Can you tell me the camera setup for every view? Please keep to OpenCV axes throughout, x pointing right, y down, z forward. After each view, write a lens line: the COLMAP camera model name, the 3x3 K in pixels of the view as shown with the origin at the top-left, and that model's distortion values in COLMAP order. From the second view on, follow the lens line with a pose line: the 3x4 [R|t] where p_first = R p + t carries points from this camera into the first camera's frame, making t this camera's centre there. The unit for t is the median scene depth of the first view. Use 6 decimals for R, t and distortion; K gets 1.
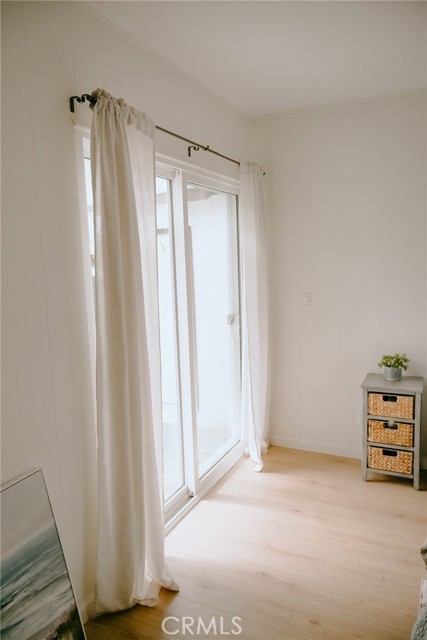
lens RADIAL K [[463.9, 0, 213.5], [0, 463.9, 320.0], [0, 0, 1]] dist [0.001143, 0.000144]
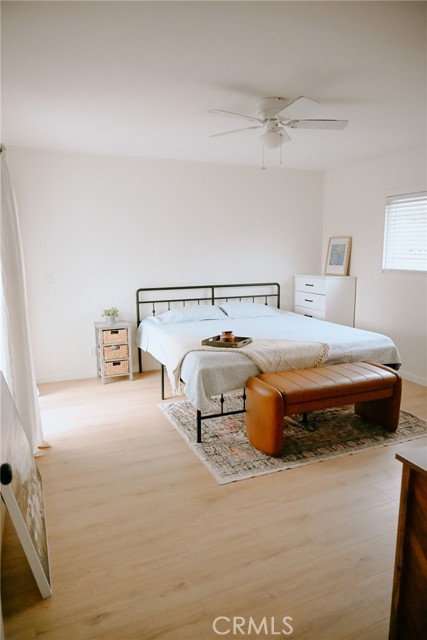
lens RADIAL K [[424.2, 0, 213.5], [0, 424.2, 320.0], [0, 0, 1]] dist [0.001740, 0.002043]
pose [[0.653938, -0.092742, 0.750842, -0.568470], [0.082572, 0.995278, 0.051018, 0.070889], [-0.752029, 0.028636, 0.658508, -0.334917]]
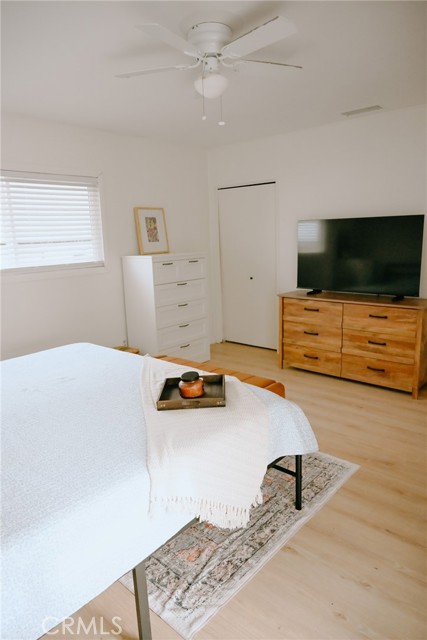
lens RADIAL K [[424.2, 0, 213.5], [0, 424.2, 320.0], [0, 0, 1]] dist [0.001740, 0.002043]
pose [[-0.960510, 0.013203, 0.277931, 0.142640], [0.106229, 0.940612, 0.322434, -0.144490], [-0.257168, 0.339226, -0.904870, 1.058613]]
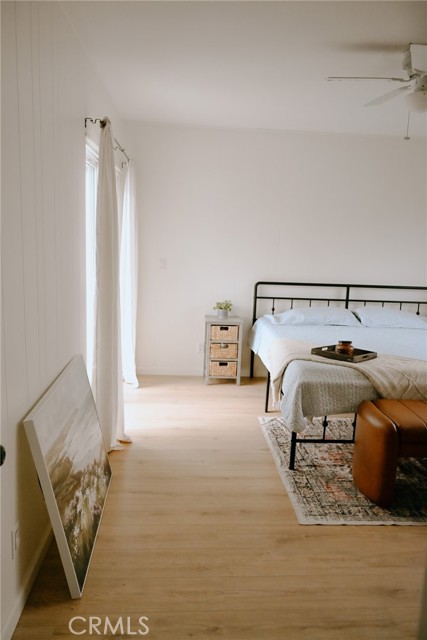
lens RADIAL K [[489.4, 0, 213.5], [0, 489.4, 320.0], [0, 0, 1]] dist [0.005196, 0.004980]
pose [[0.865215, -0.015307, 0.501168, -0.466584], [-0.003914, 0.999297, 0.037278, 0.078794], [-0.501386, -0.034215, 0.864547, -0.393705]]
